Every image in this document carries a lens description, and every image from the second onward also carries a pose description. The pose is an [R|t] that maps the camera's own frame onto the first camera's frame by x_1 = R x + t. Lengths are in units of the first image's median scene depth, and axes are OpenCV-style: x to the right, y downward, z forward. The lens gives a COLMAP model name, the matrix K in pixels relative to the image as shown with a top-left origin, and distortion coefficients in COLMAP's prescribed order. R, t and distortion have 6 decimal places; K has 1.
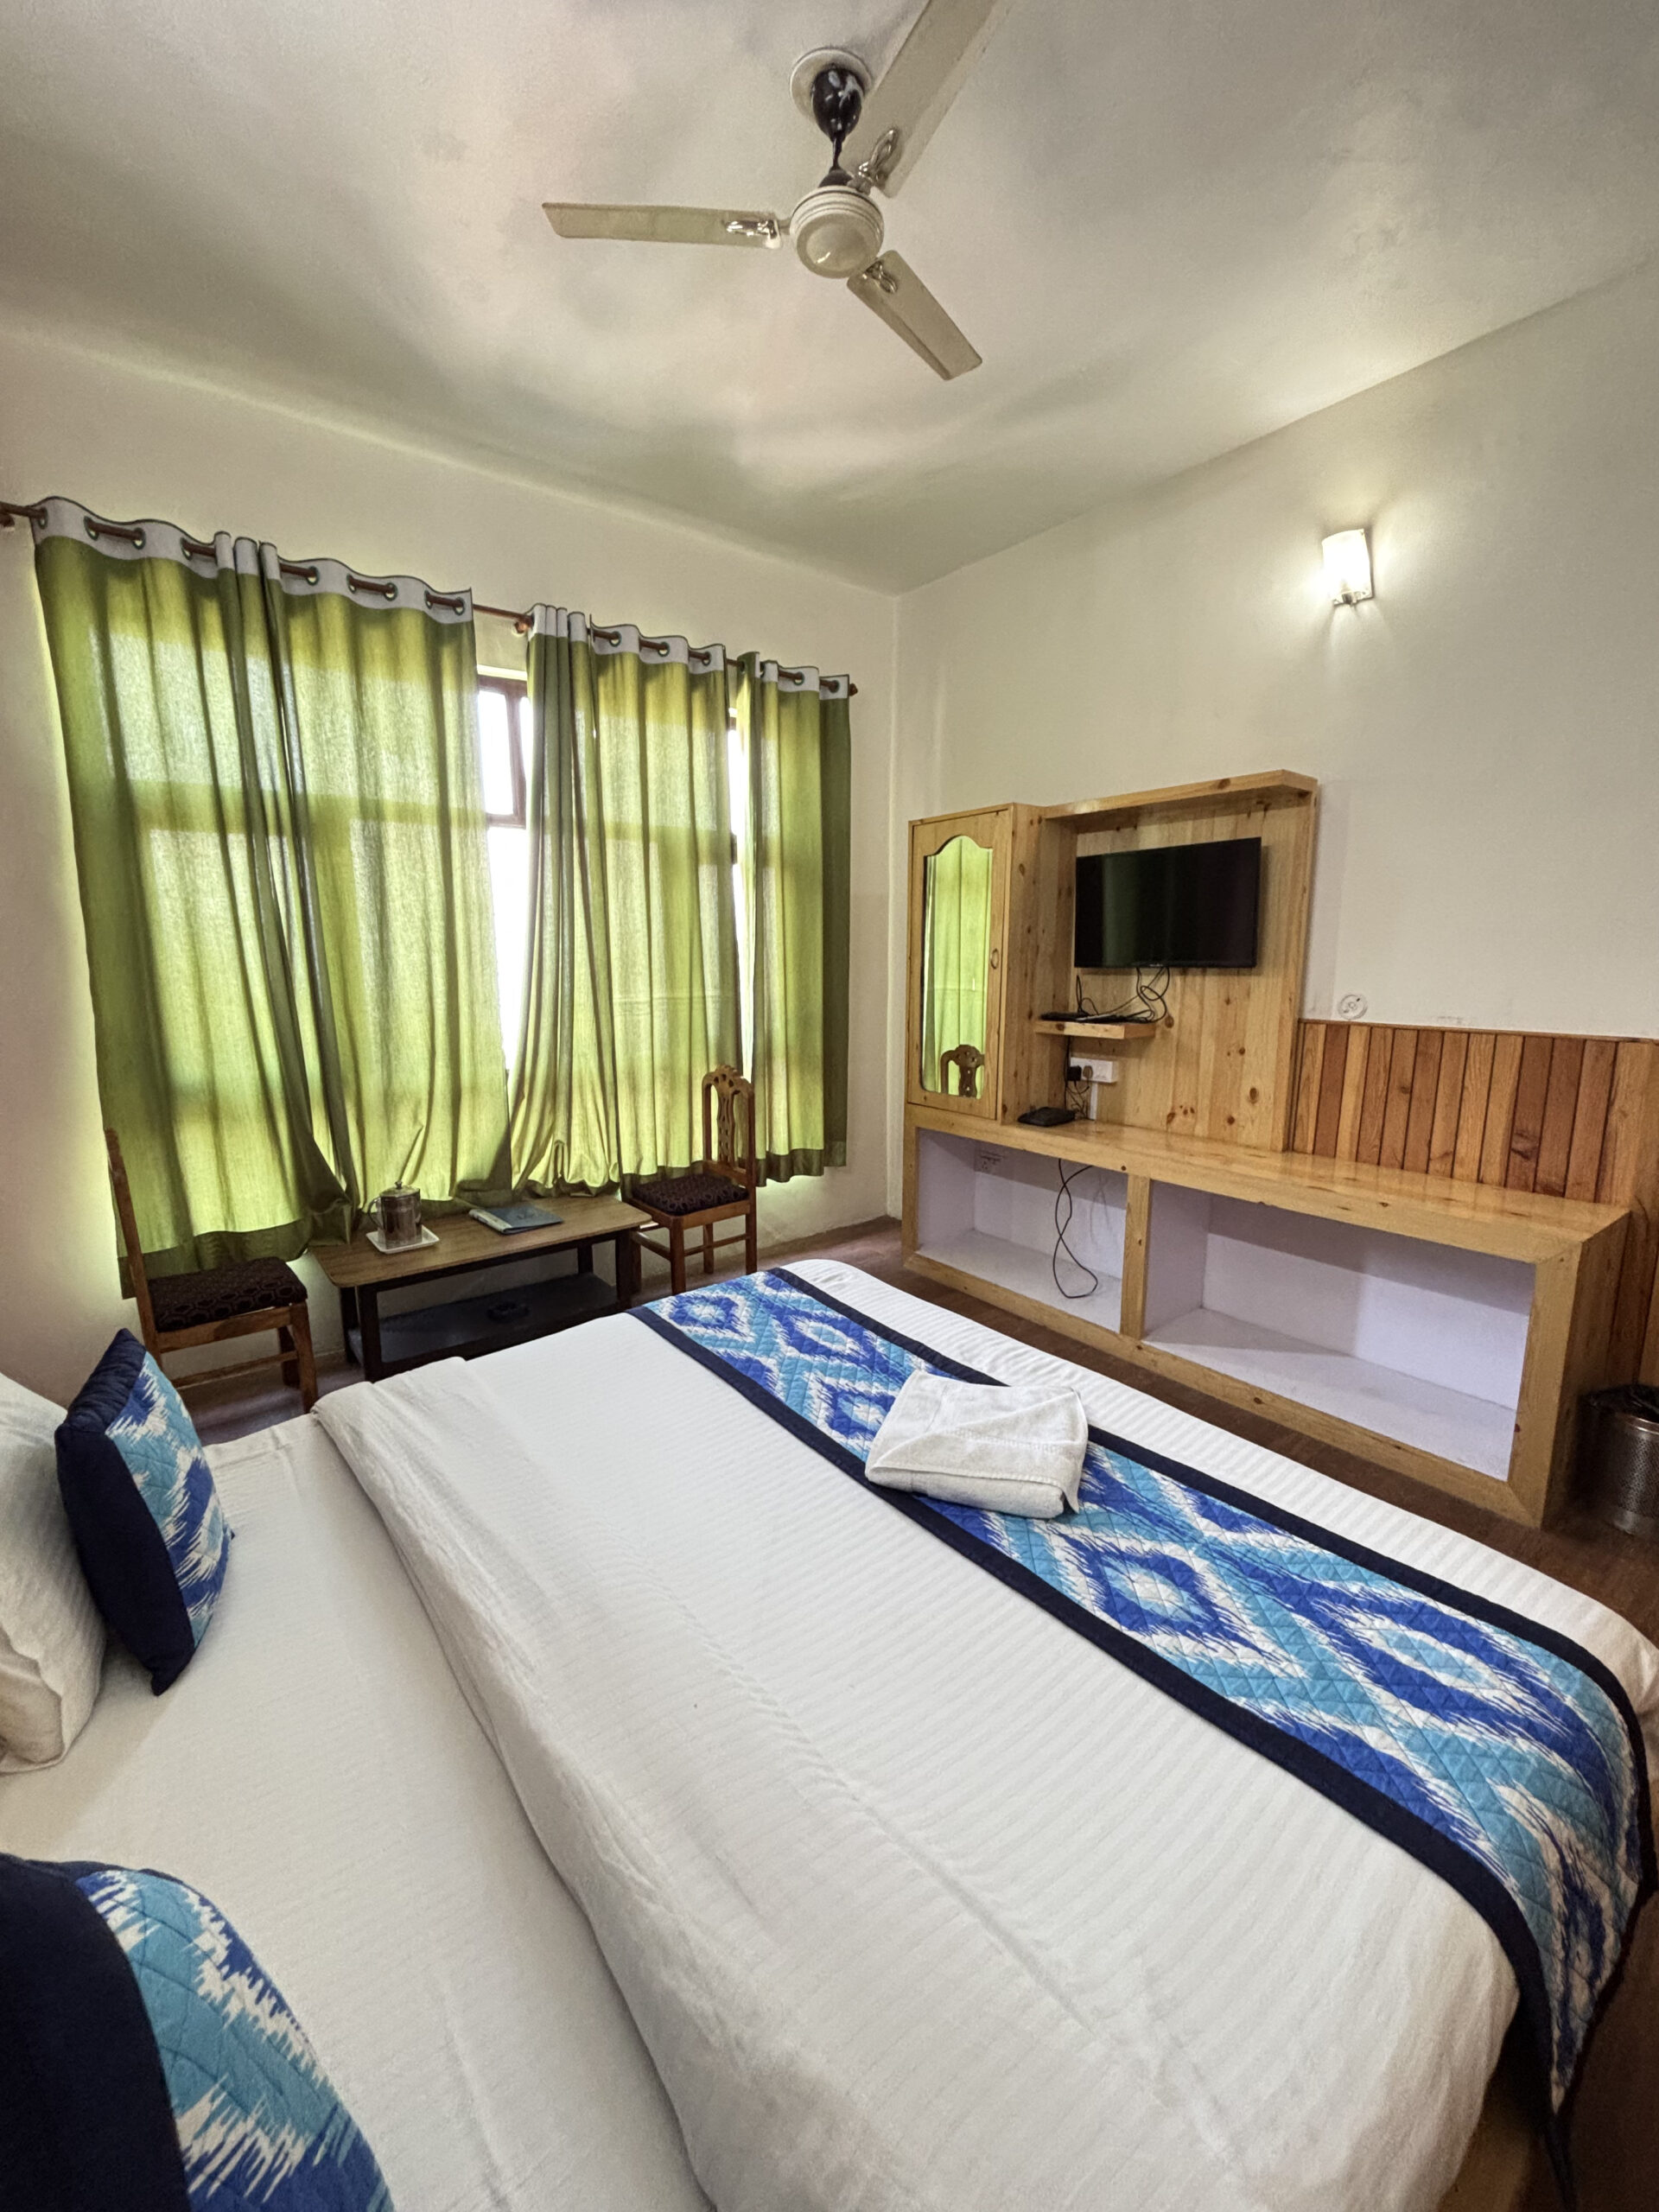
lens RADIAL K [[888.6, 0, 823.5], [0, 888.6, 1098.1], [0, 0, 1]] dist [0.001083, 0.000084]
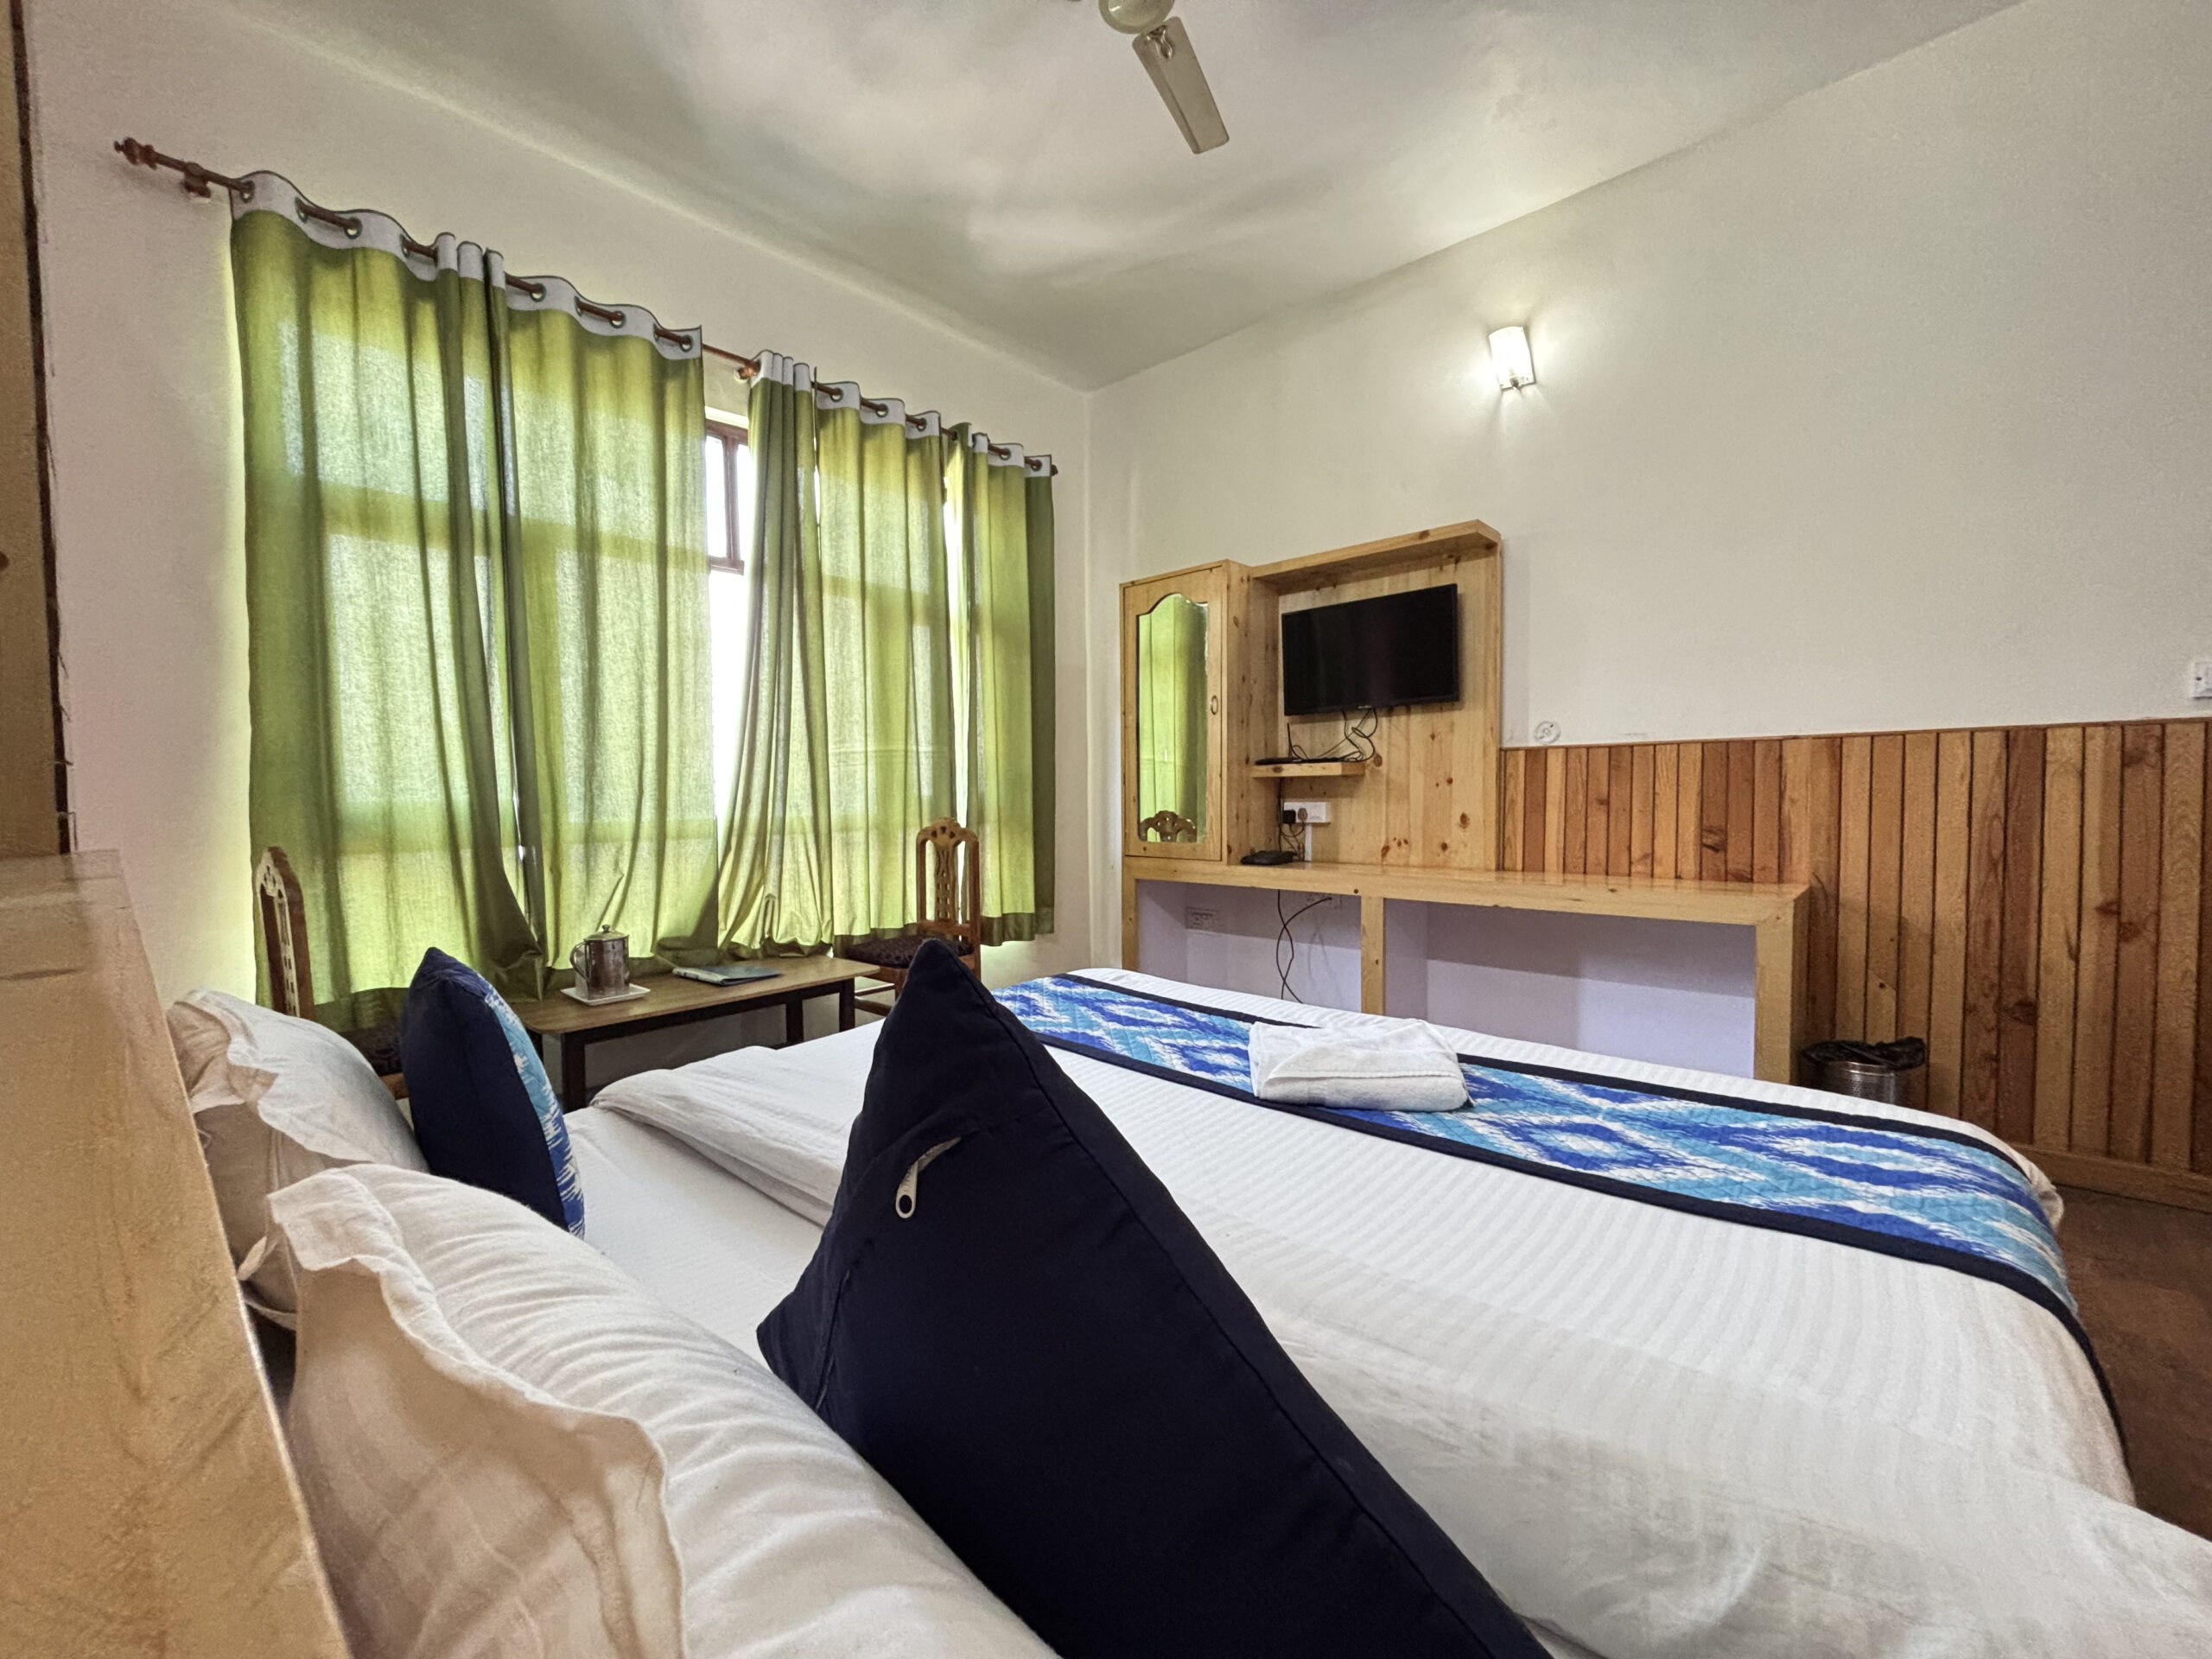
lens RADIAL K [[888.6, 0, 1091.7], [0, 888.6, 829.5], [0, 0, 1]] dist [0.001083, 0.000084]
pose [[0.985963, -0.014288, 0.166349, -0.149334], [0.034991, 0.991889, -0.122199, 0.132357], [-0.163253, 0.126305, 0.978466, 0.027112]]
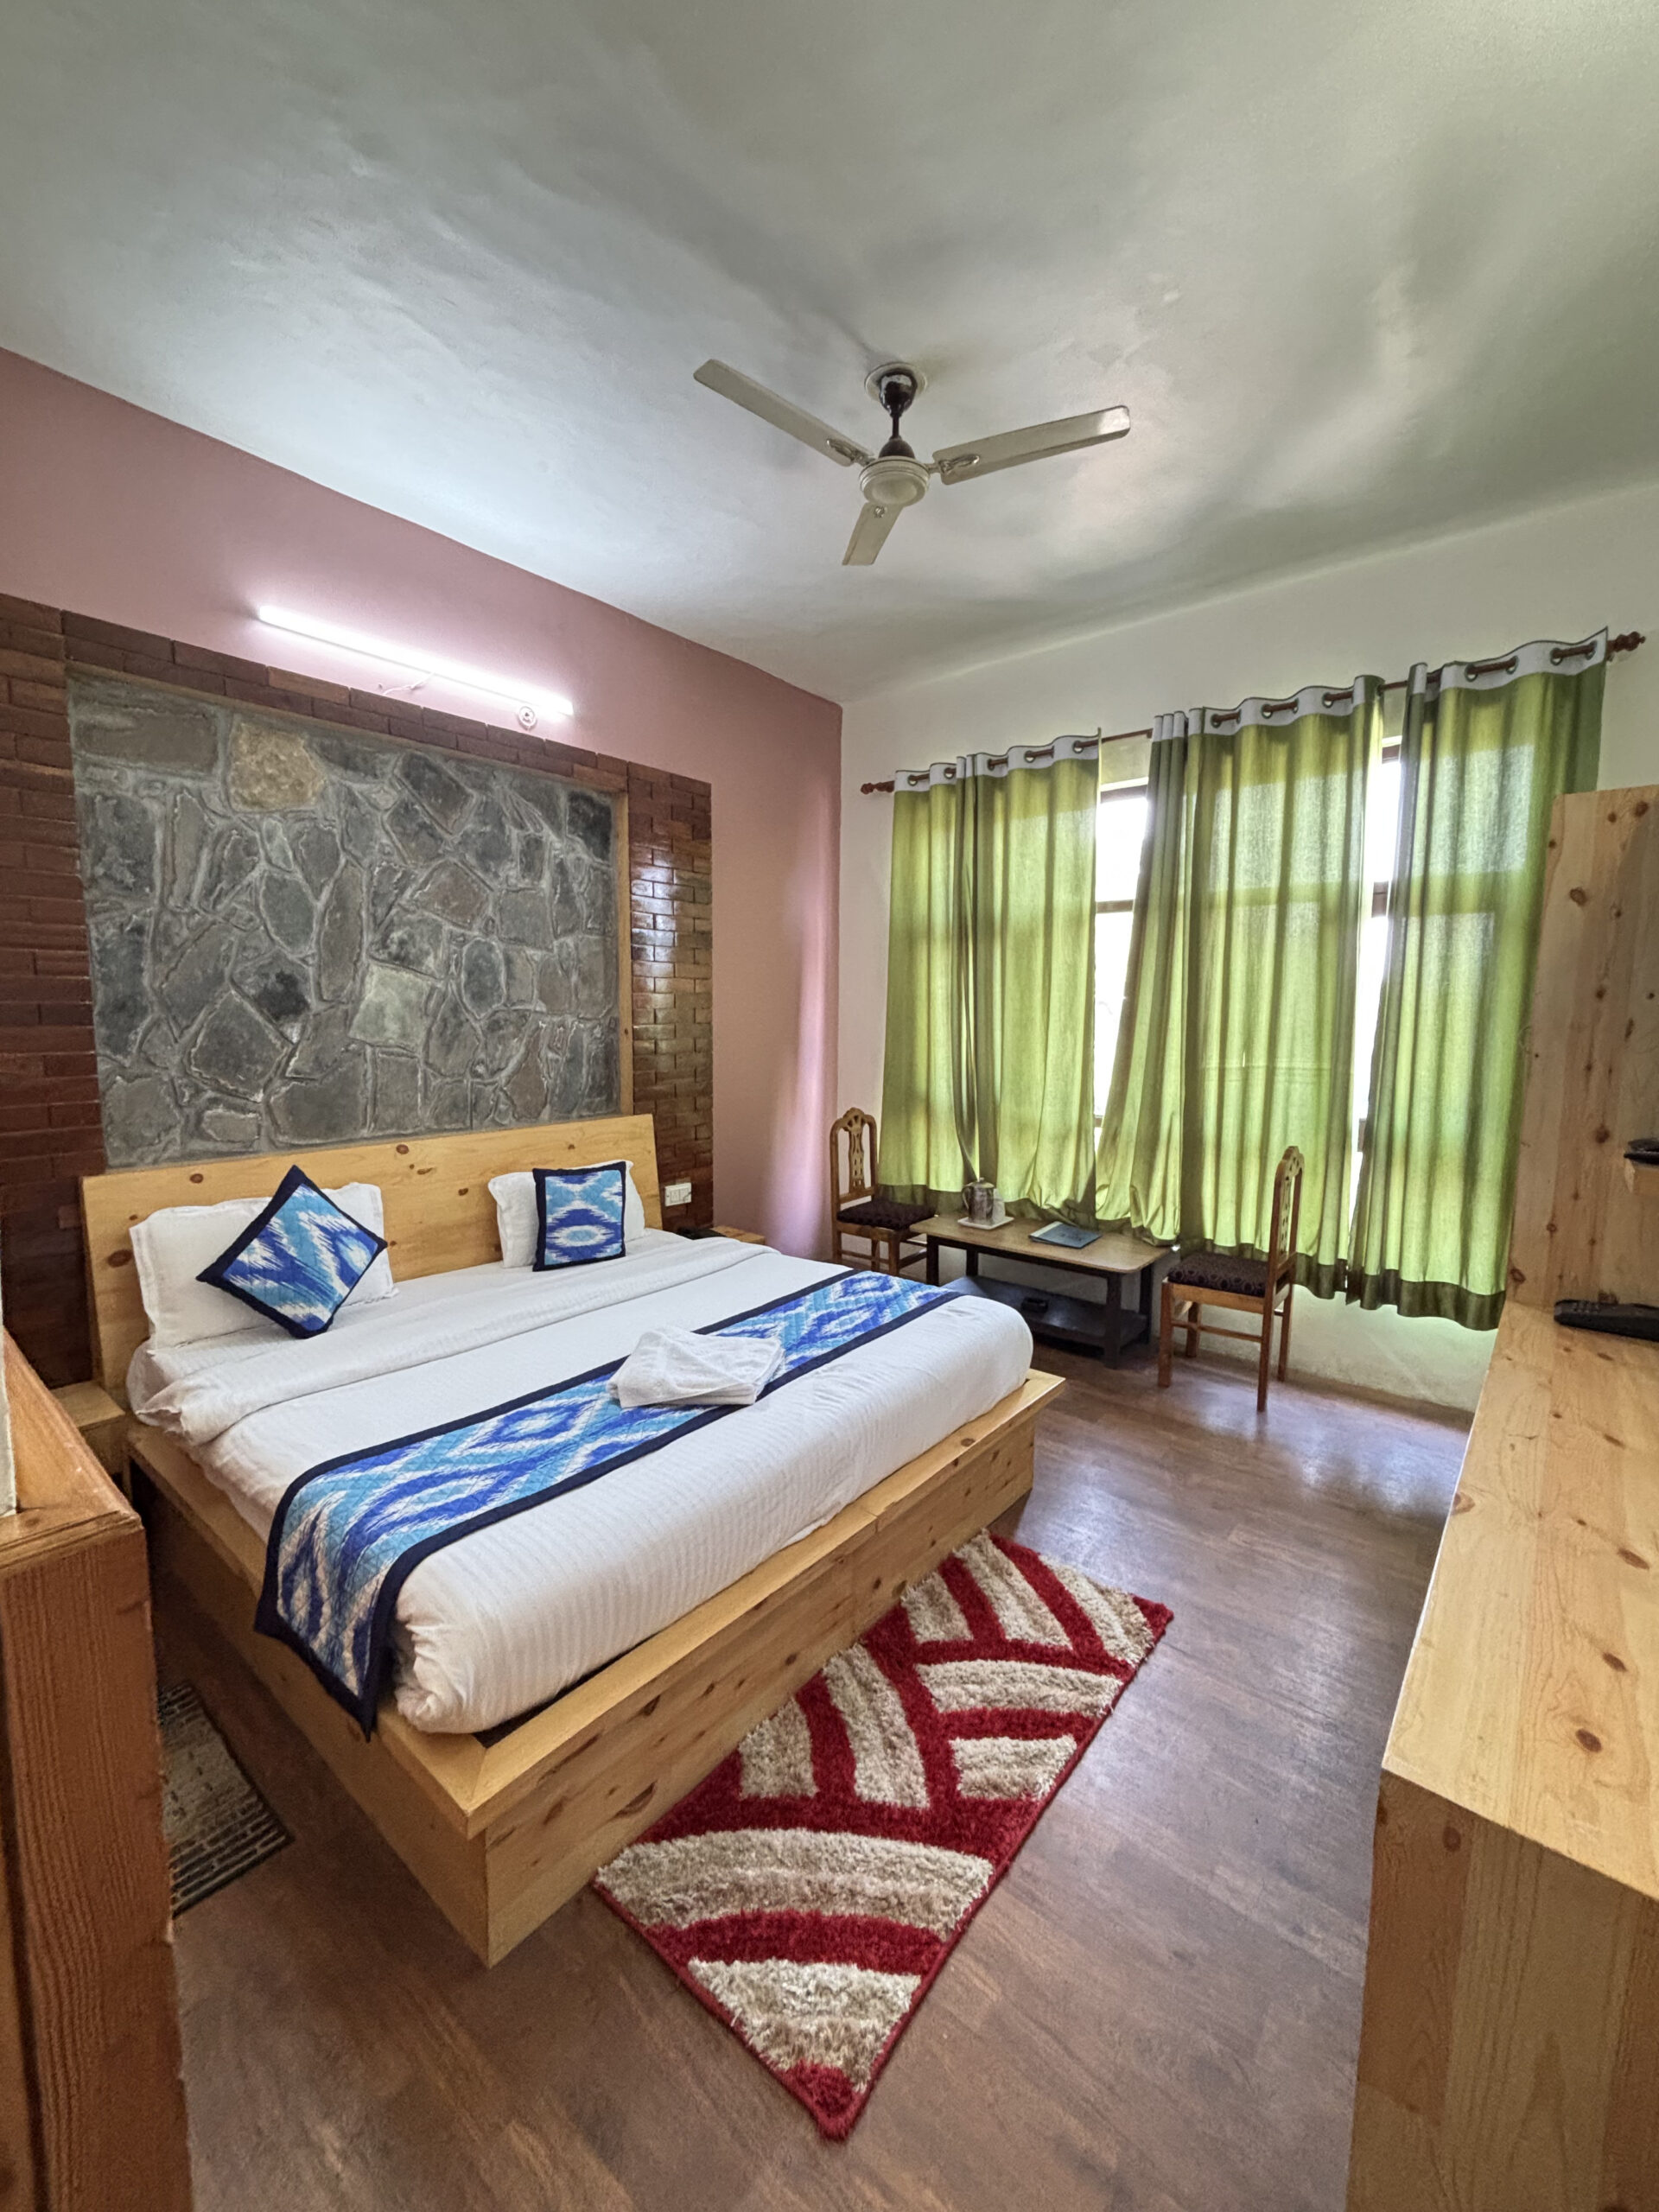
lens RADIAL K [[888.6, 0, 839.7], [0, 888.6, 1094.9], [0, 0, 1]] dist [0.001083, 0.000084]
pose [[0.231490, 0.103240, -0.967344, 0.844110], [-0.172173, 0.983004, 0.063710, -0.088476], [0.957481, 0.151802, 0.245331, 0.453149]]
